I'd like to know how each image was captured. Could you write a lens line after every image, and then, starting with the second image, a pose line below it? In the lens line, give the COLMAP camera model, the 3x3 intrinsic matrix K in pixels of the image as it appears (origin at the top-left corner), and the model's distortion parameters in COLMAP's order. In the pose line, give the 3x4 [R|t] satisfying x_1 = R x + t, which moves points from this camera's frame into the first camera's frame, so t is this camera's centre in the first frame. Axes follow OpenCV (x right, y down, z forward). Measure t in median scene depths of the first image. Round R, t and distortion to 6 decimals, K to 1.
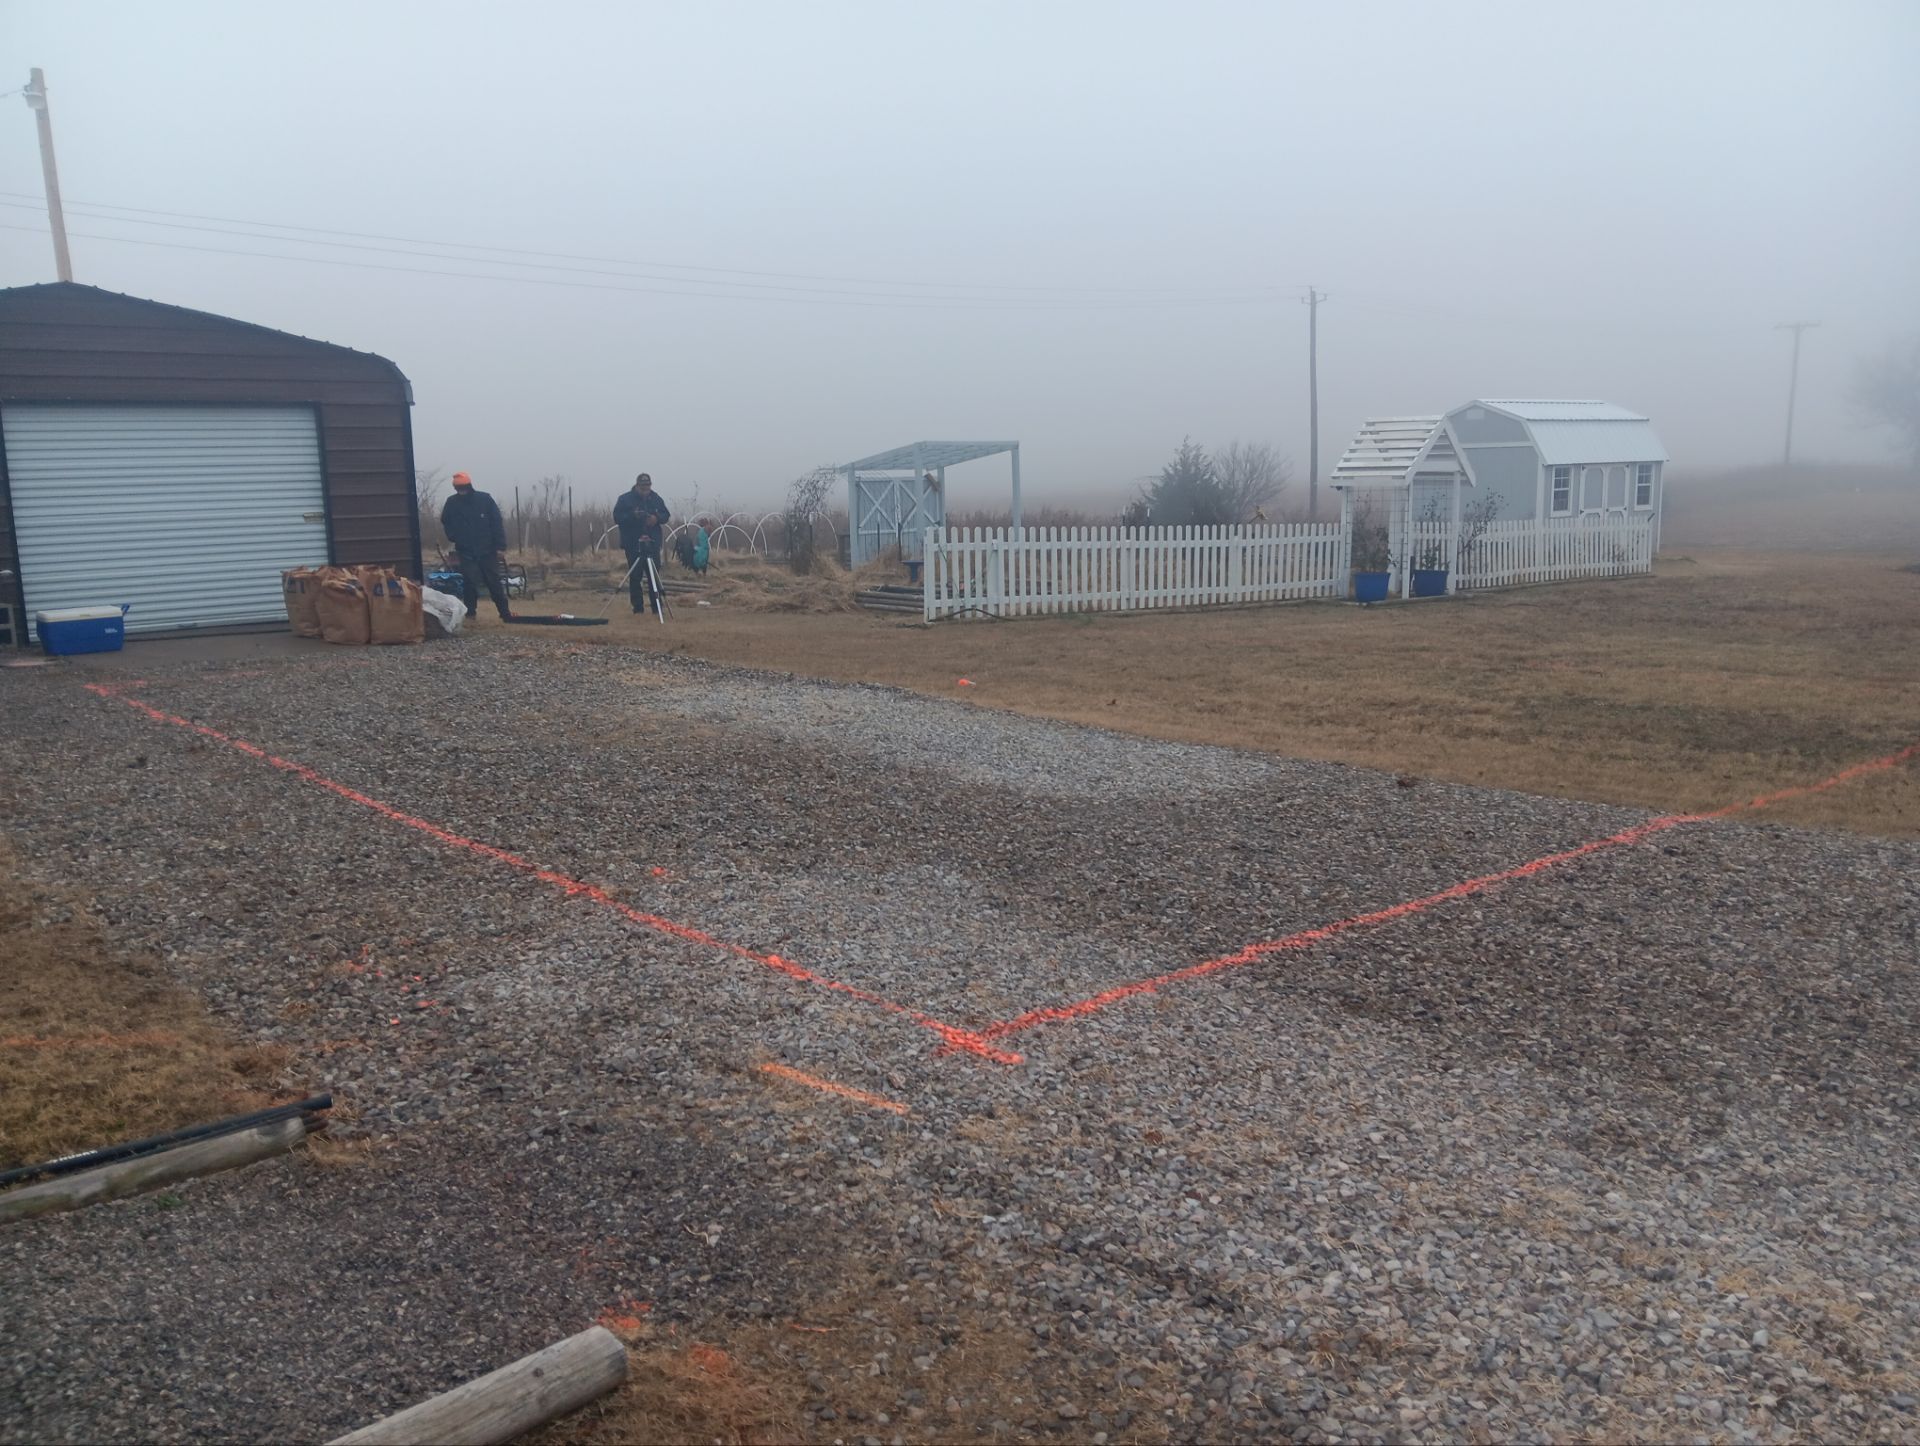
lens RADIAL K [[1491.4, 0, 968.3], [0, 1491.4, 719.8], [0, 0, 1]] dist [0.072185, -0.151454]
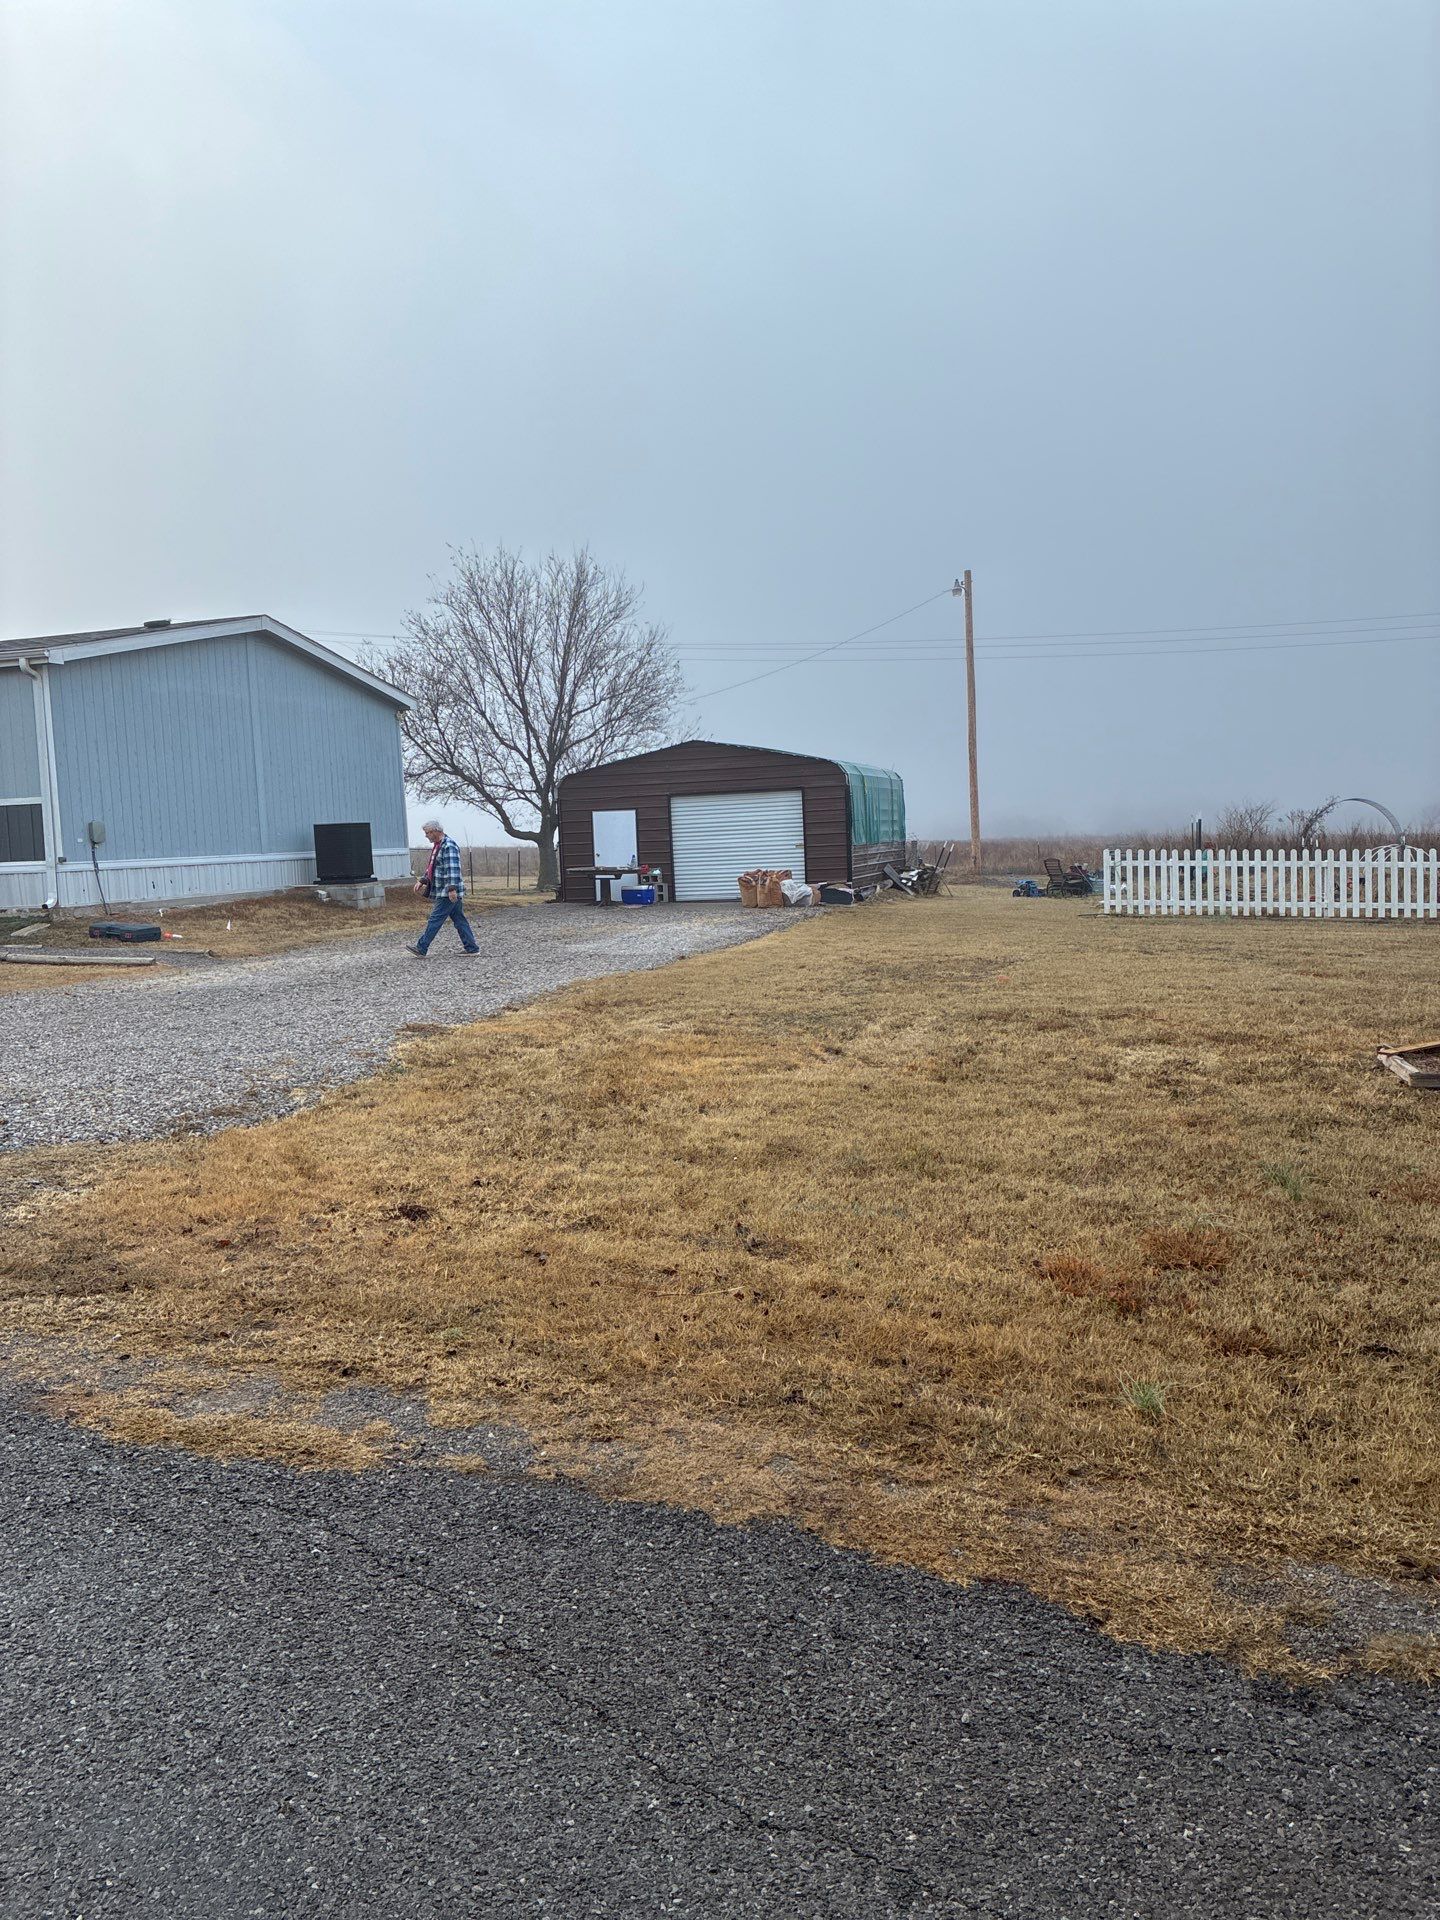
lens RADIAL K [[1456.5, 0, 721.2], [0, 1456.5, 951.5], [0, 0, 1]] dist [0.049680, -0.050082]
pose [[0.518257, 0.064807, -0.852766, 1.118362], [-0.109945, 0.993899, 0.008715, -0.002078], [0.848128, 0.089241, 0.522221, -0.065387]]
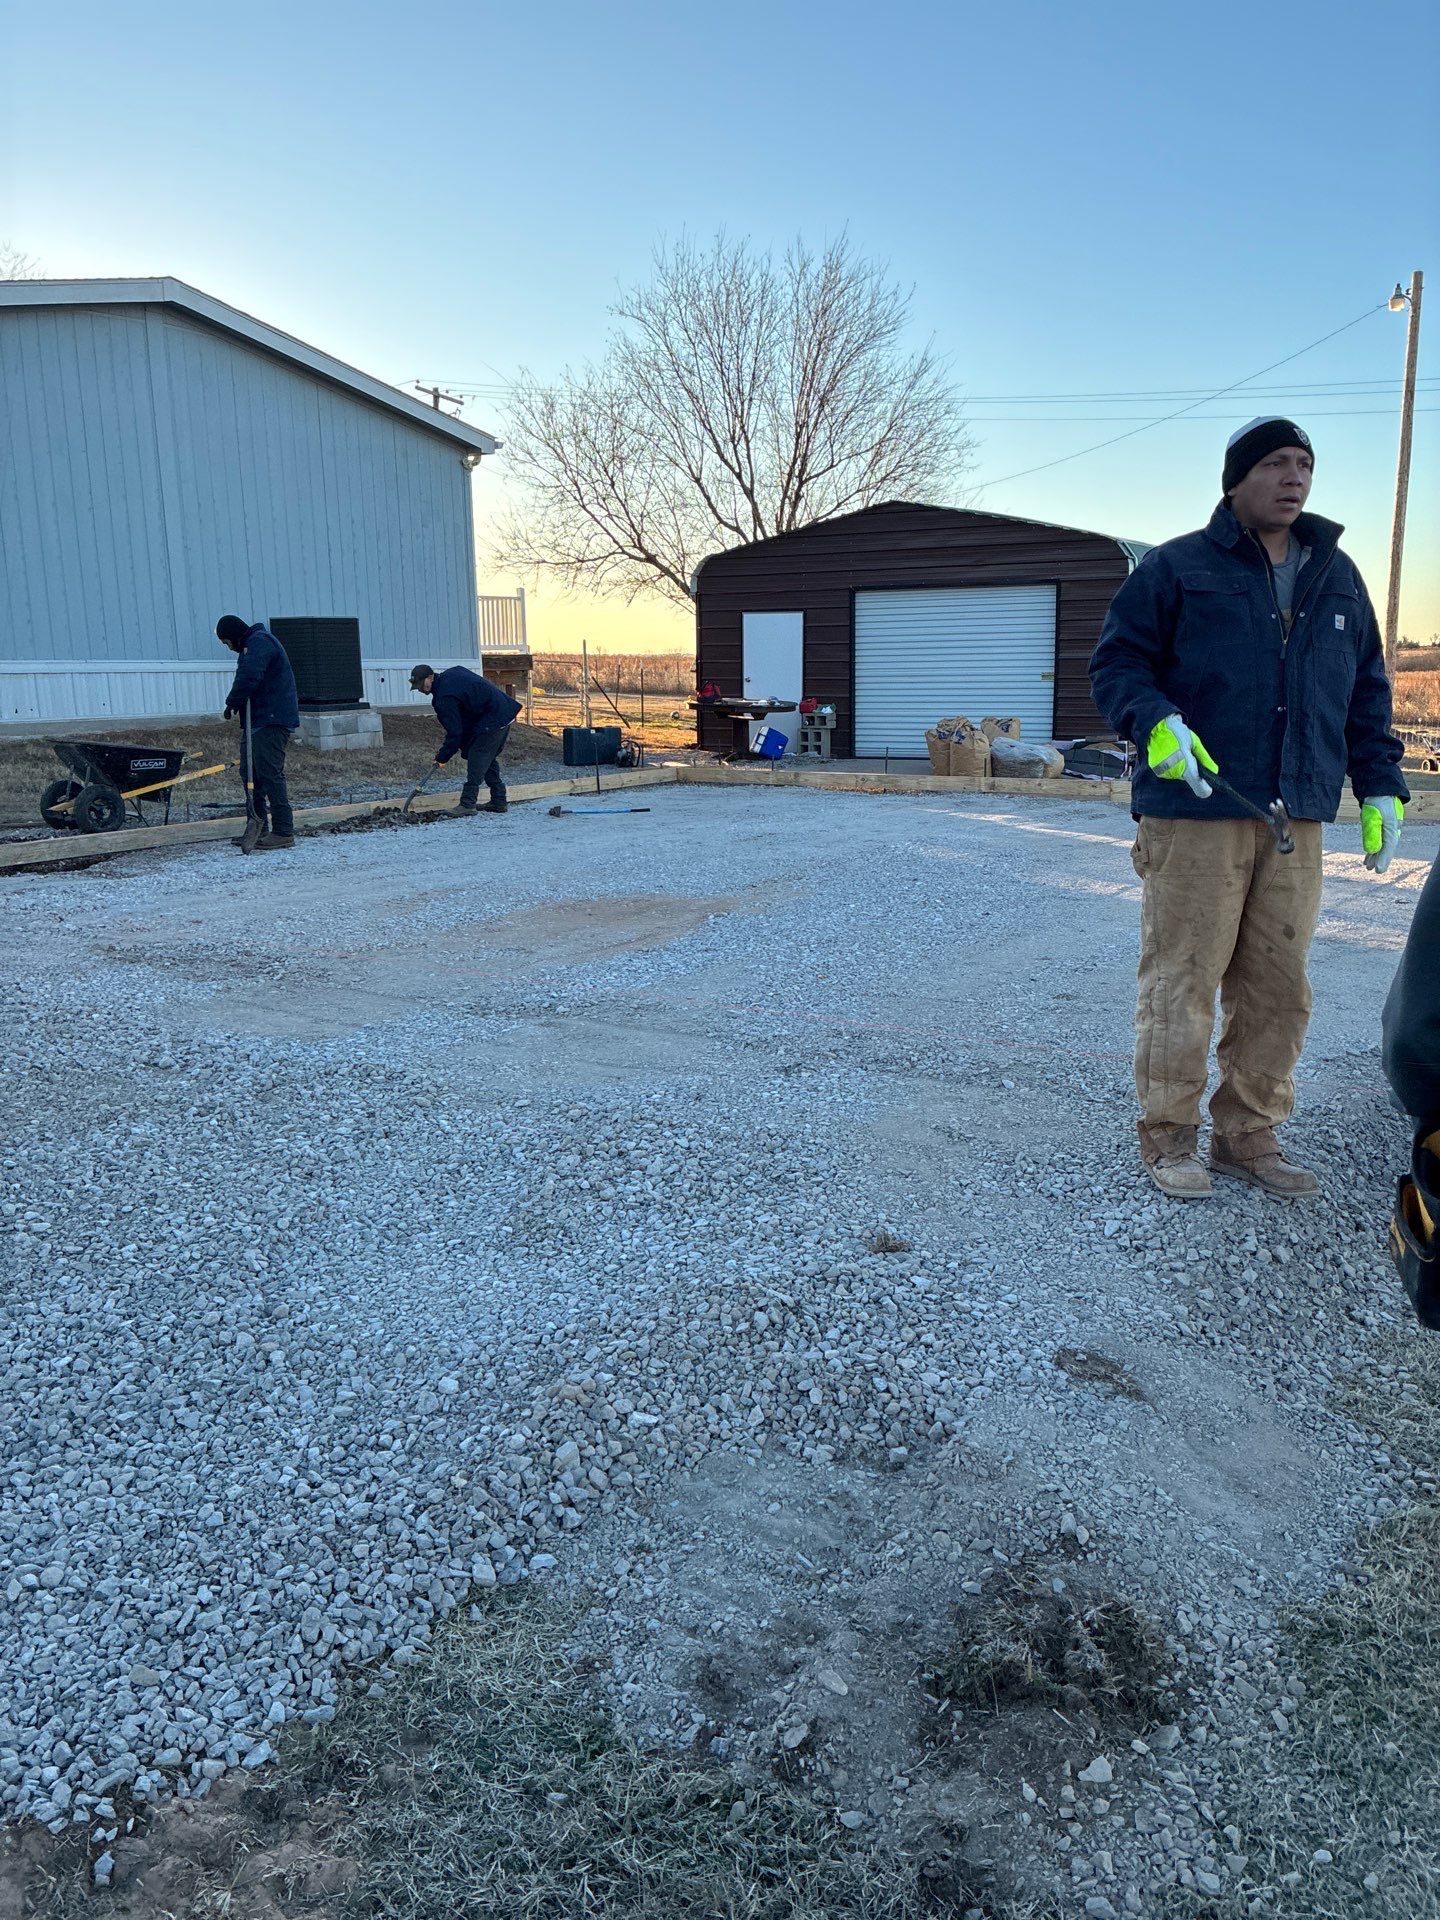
lens RADIAL K [[1456.5, 0, 745.6], [0, 1456.5, 943.0], [0, 0, 1]] dist [0.049680, -0.050082]
pose [[0.284520, 0.197645, -0.938075, 0.631297], [-0.156722, 0.974942, 0.157879, -0.071296], [0.945773, 0.102098, 0.308366, 0.420114]]
